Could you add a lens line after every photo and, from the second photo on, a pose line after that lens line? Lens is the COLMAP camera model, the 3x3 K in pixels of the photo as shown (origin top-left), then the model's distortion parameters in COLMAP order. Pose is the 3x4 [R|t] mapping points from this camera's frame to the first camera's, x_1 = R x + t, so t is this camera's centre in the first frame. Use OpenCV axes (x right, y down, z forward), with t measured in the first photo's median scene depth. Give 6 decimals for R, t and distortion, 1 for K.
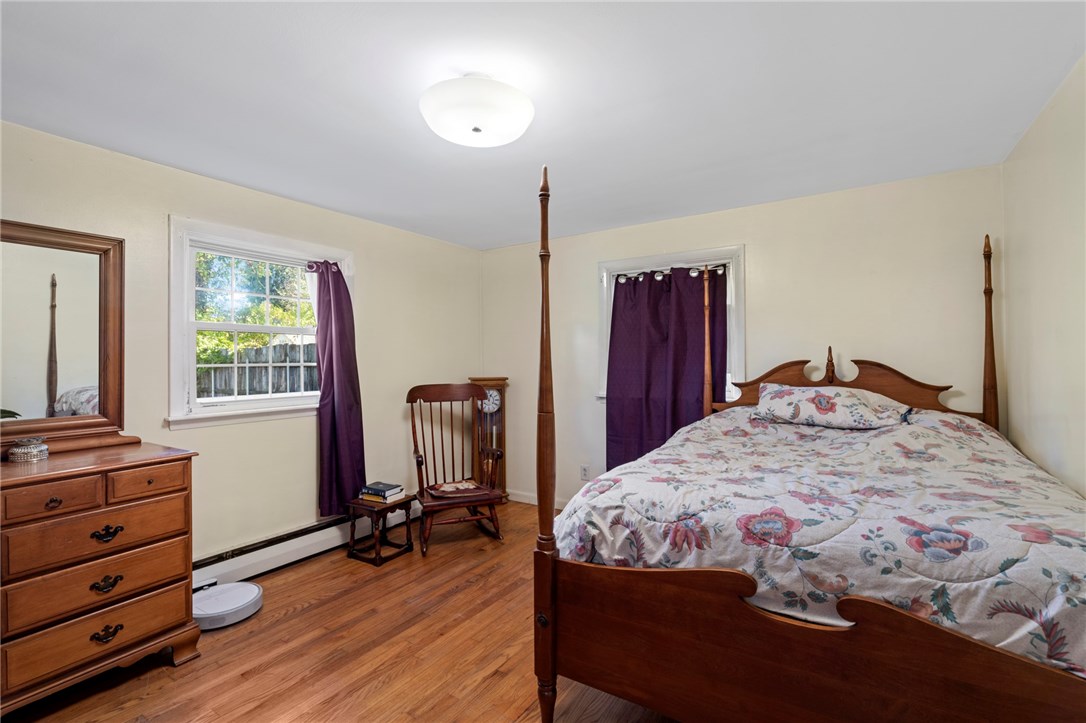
lens RADIAL K [[490.3, 0, 538.7], [0, 490.3, 361.1], [0, 0, 1]] dist [-0.003736, 0.001153]
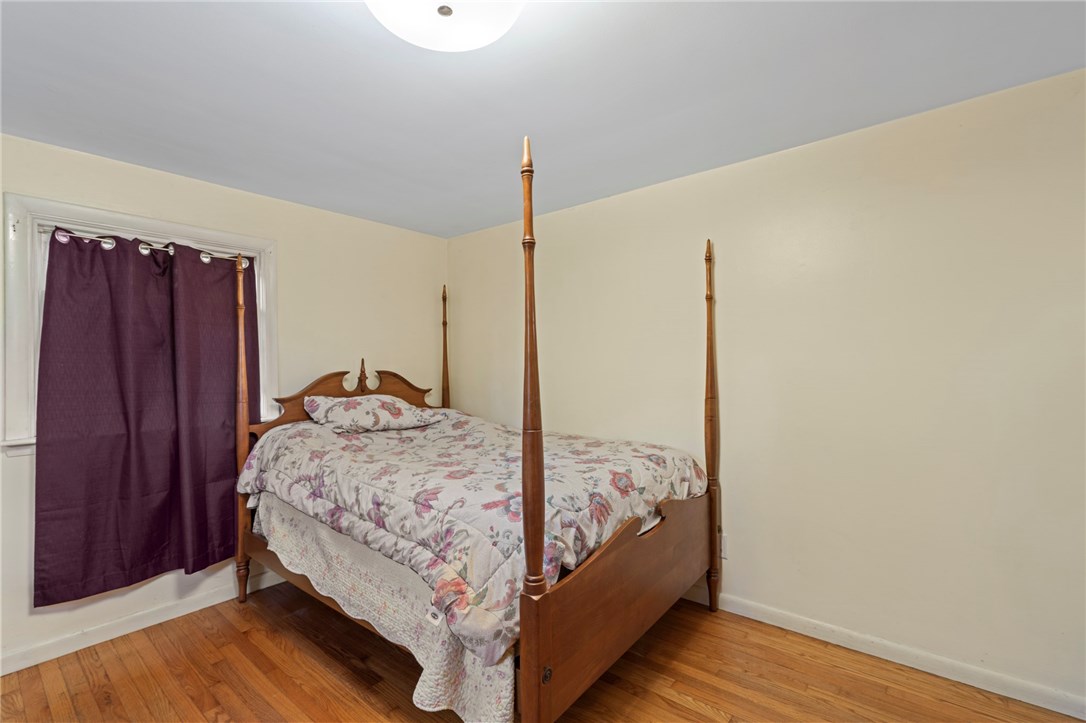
lens RADIAL K [[490.3, 0, 538.7], [0, 490.3, 361.1], [0, 0, 1]] dist [-0.003736, 0.001153]
pose [[0.104805, 0.014723, 0.994384, -0.460738], [0.017326, 0.999712, -0.016628, 0.000924], [-0.994342, 0.018971, 0.104520, 0.502557]]
